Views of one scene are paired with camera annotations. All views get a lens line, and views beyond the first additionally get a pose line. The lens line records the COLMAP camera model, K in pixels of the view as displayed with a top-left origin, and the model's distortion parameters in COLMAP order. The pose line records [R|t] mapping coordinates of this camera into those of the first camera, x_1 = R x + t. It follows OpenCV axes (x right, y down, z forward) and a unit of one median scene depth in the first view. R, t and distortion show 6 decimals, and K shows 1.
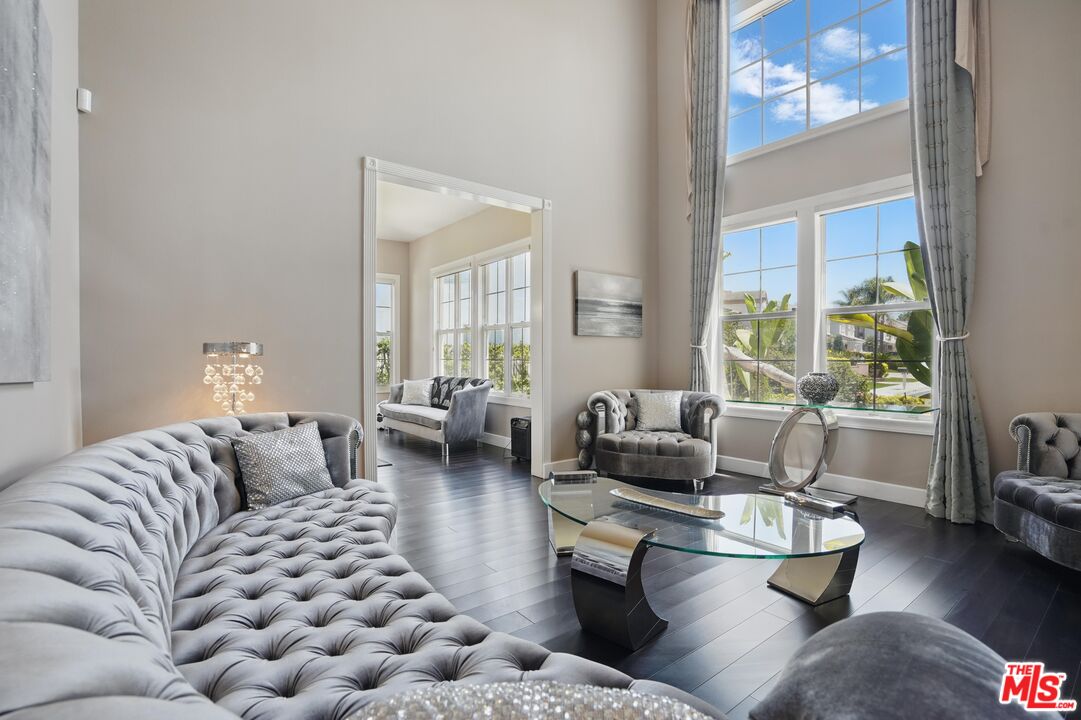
lens RADIAL K [[507.0, 0, 537.4], [0, 507.0, 366.2], [0, 0, 1]] dist [-0.067128, 0.025995]
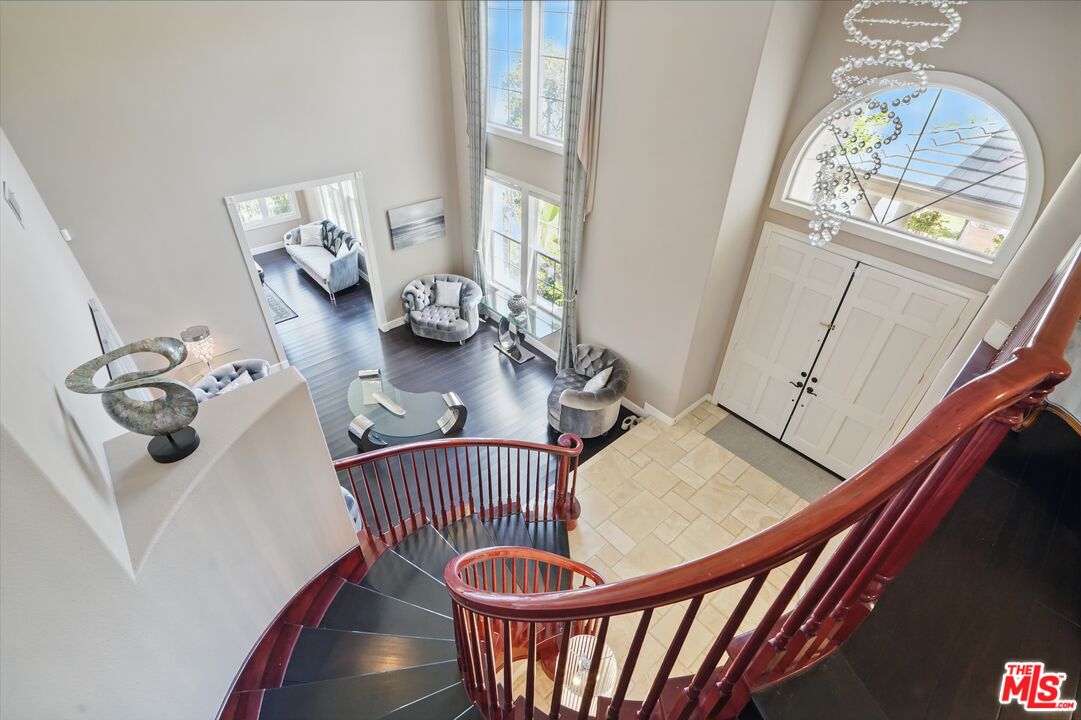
lens RADIAL K [[507.0, 0, 537.4], [0, 507.0, 366.2], [0, 0, 1]] dist [-0.067128, 0.025995]
pose [[0.997409, -0.021827, 0.068546, 0.410208], [-0.022417, 0.811108, 0.584466, -0.697664], [-0.068355, -0.584489, 0.808517, -0.517292]]
